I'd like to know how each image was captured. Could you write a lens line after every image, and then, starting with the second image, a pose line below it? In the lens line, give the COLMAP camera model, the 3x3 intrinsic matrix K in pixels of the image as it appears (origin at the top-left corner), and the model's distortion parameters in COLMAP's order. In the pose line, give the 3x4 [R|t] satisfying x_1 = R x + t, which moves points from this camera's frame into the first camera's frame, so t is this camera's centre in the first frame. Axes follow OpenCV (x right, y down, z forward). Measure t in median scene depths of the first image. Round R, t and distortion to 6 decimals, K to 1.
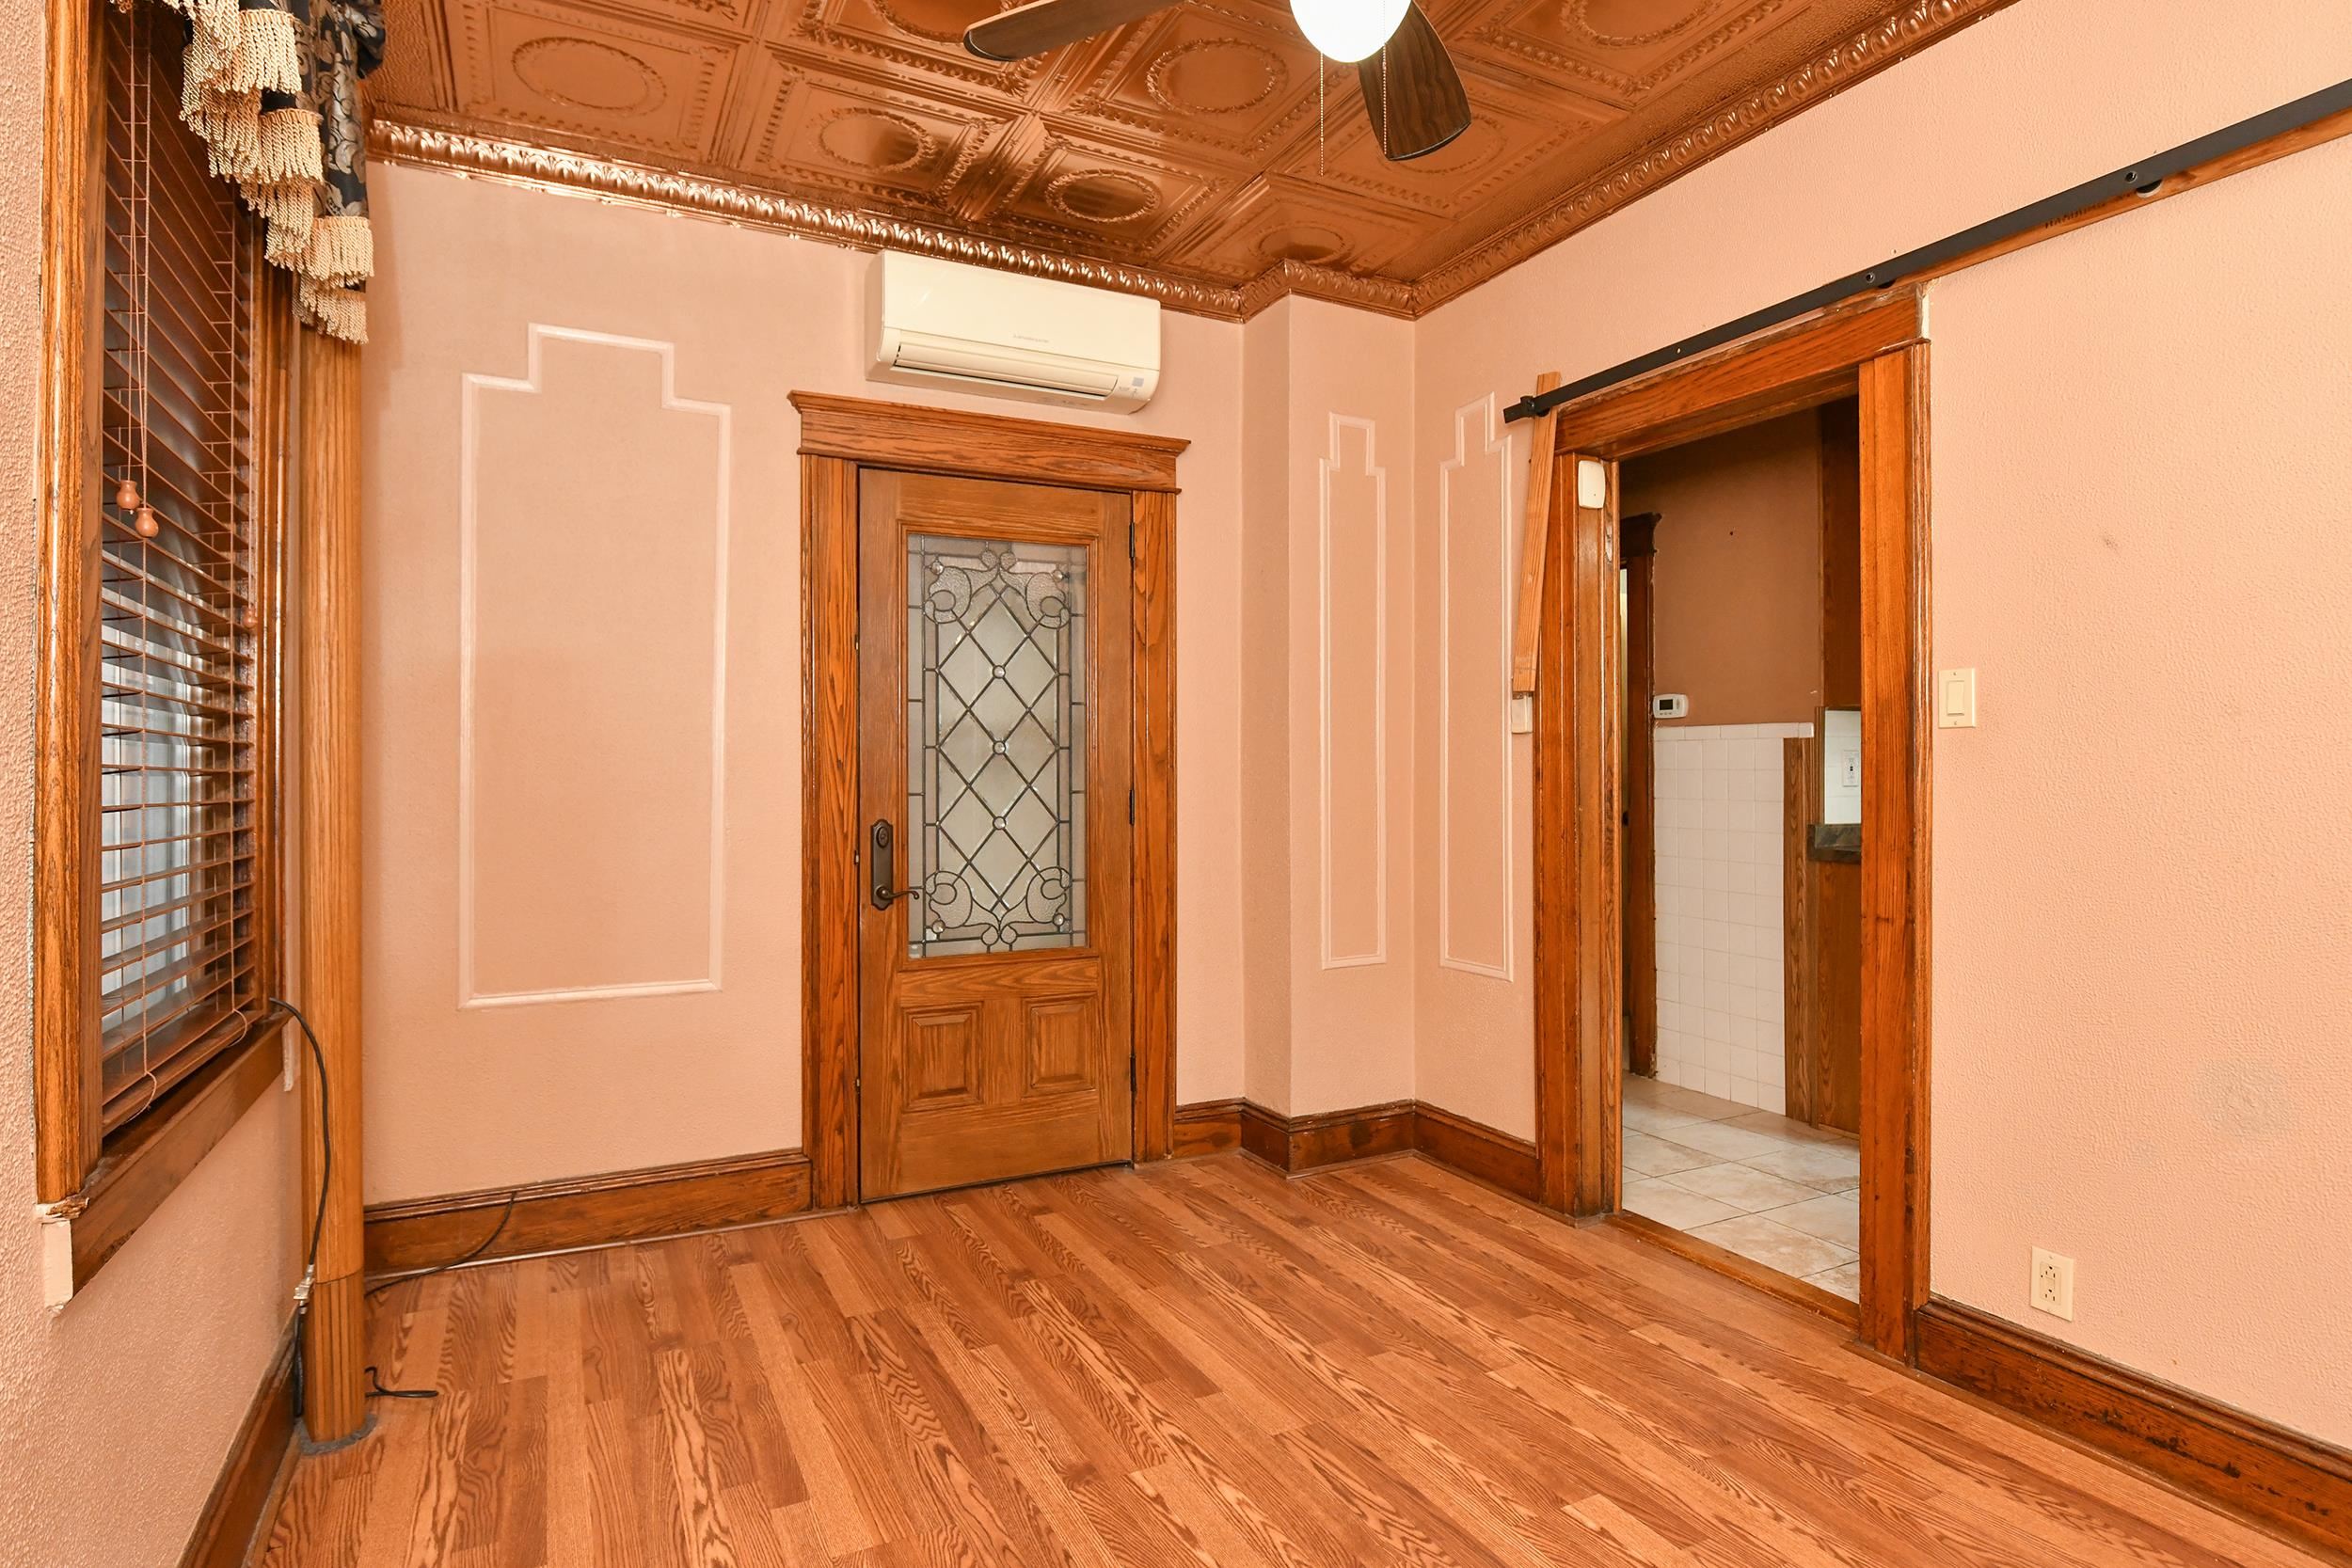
lens RADIAL K [[1161.6, 0, 1162.2], [0, 1161.6, 770.3], [0, 0, 1]] dist [-0.009440, -0.001083]
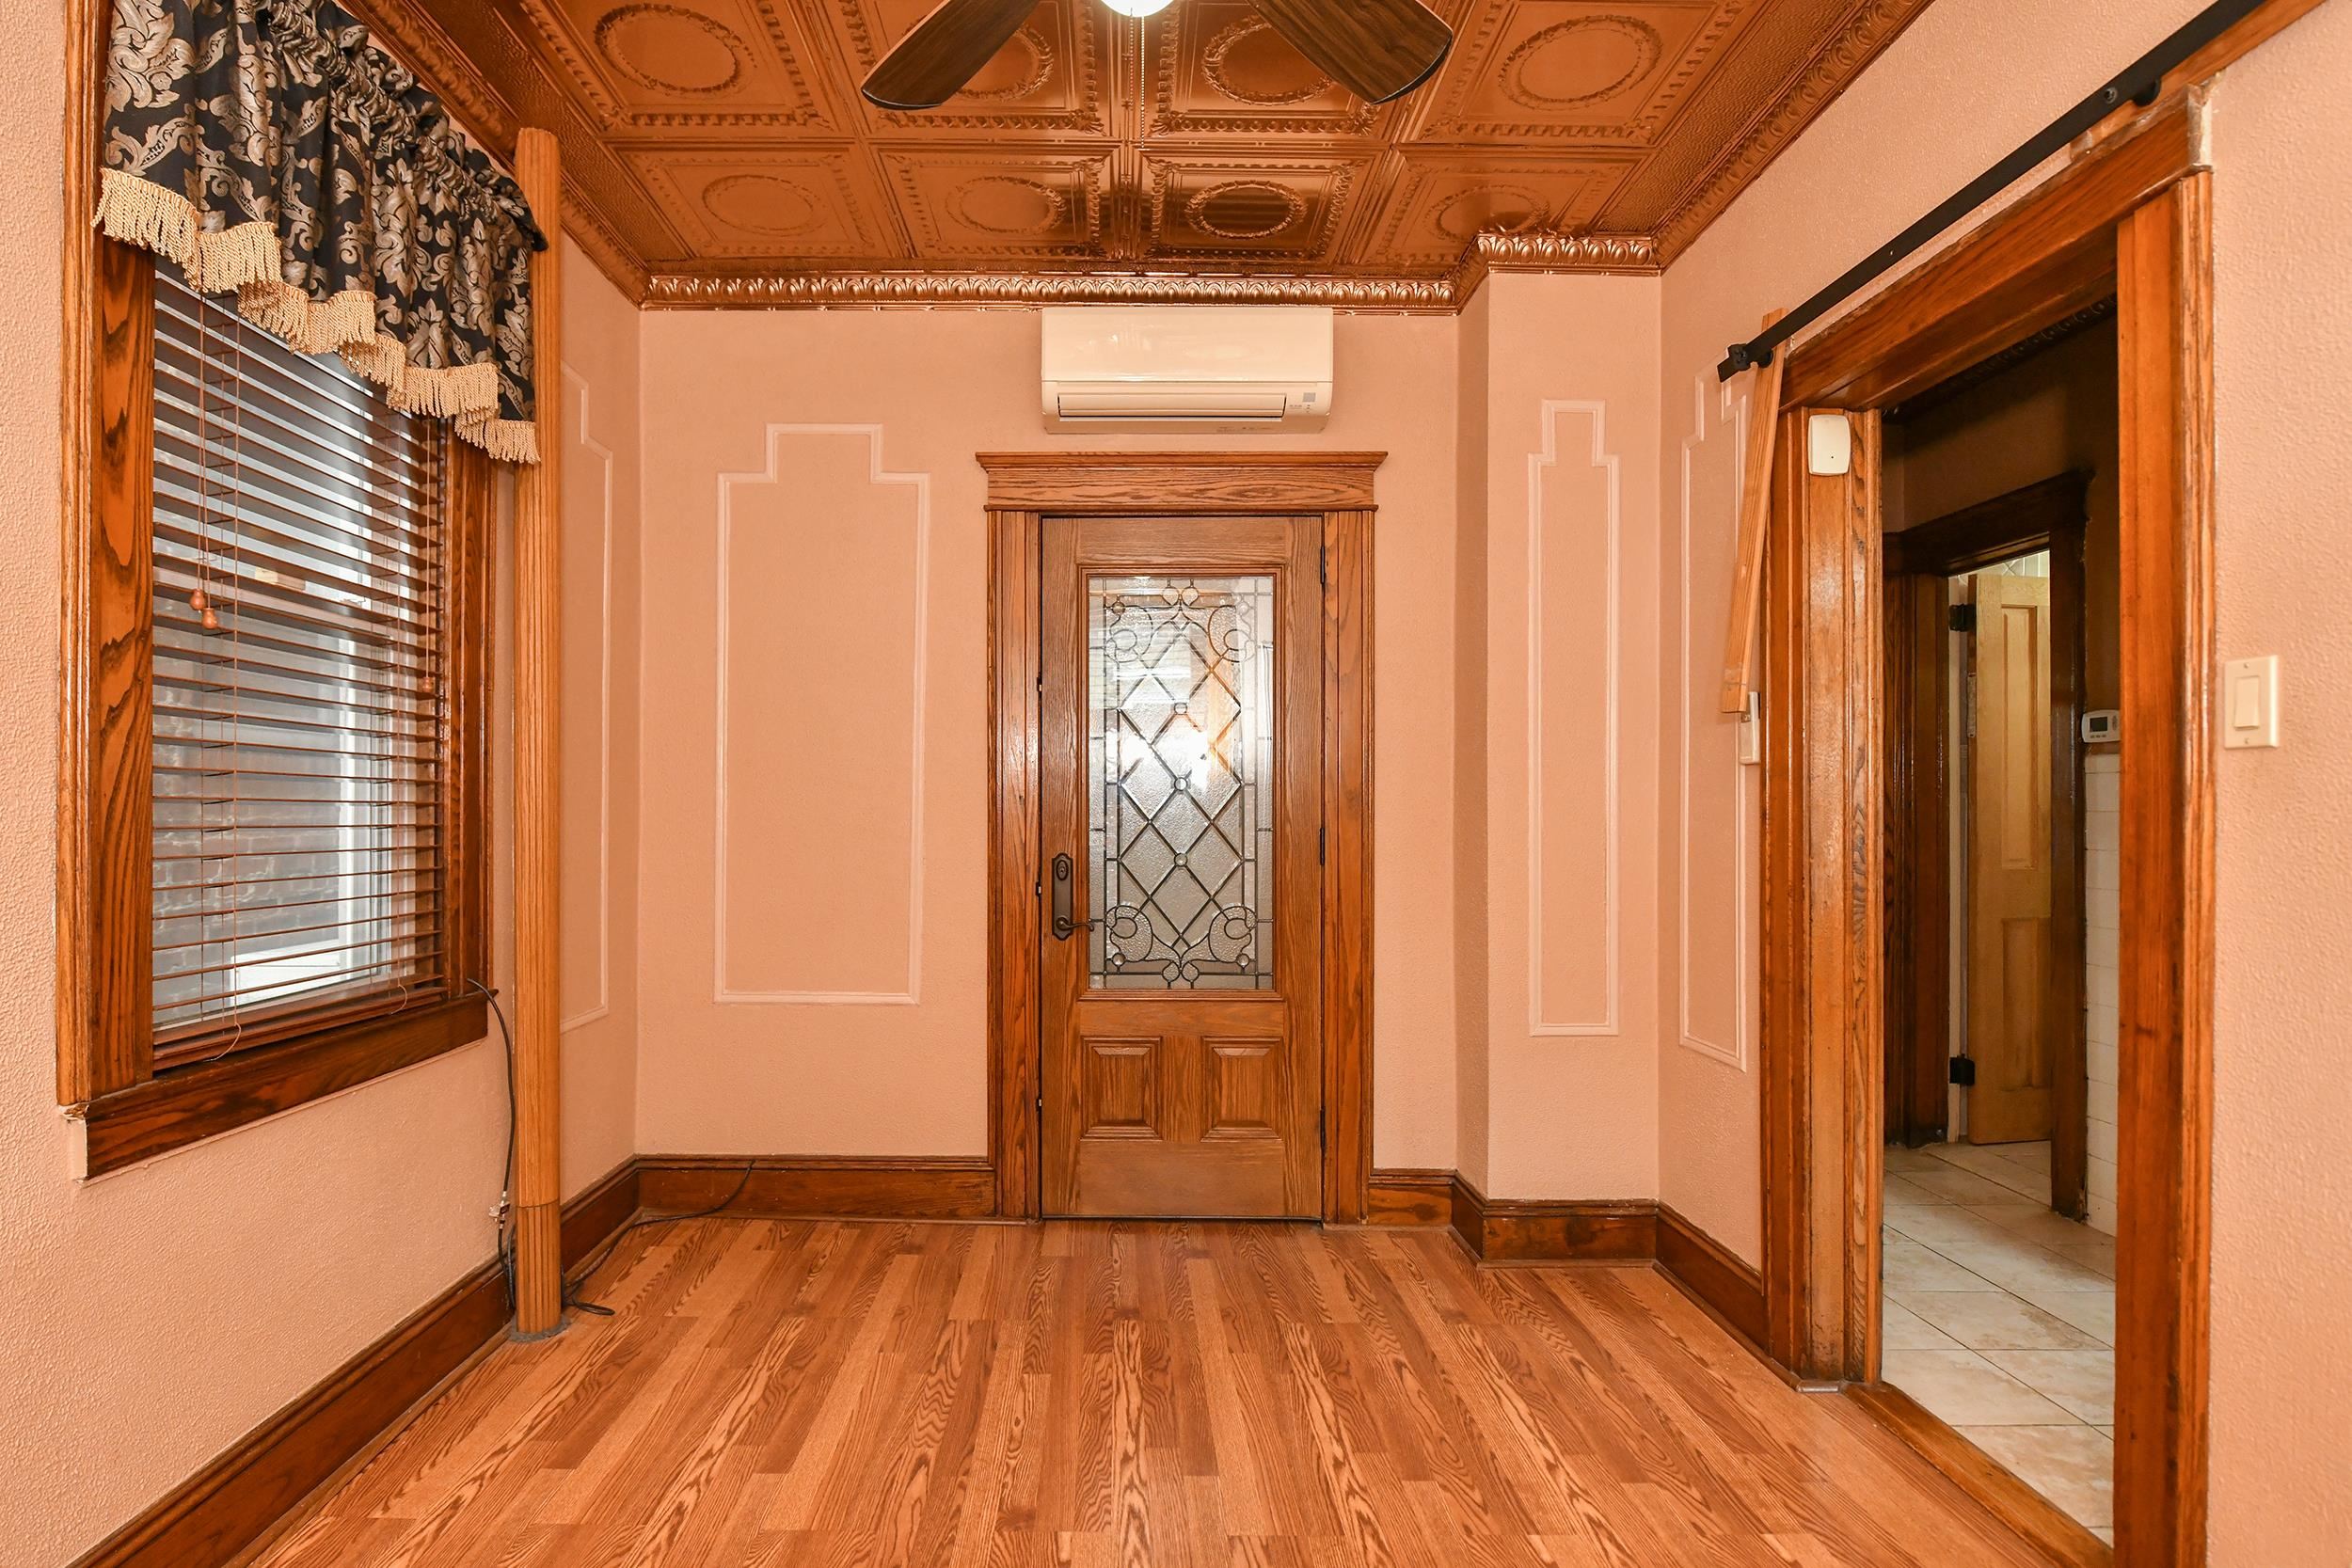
lens RADIAL K [[1153.1, 0, 1173.9], [0, 1153.1, 808.9], [0, 0, 1]] dist [-0.007709, -0.002255]
pose [[0.902875, 0.006361, -0.429857, 0.296679], [-0.006288, 0.999979, 0.001591, 0.000244], [0.429858, 0.001266, 0.902896, 0.108881]]
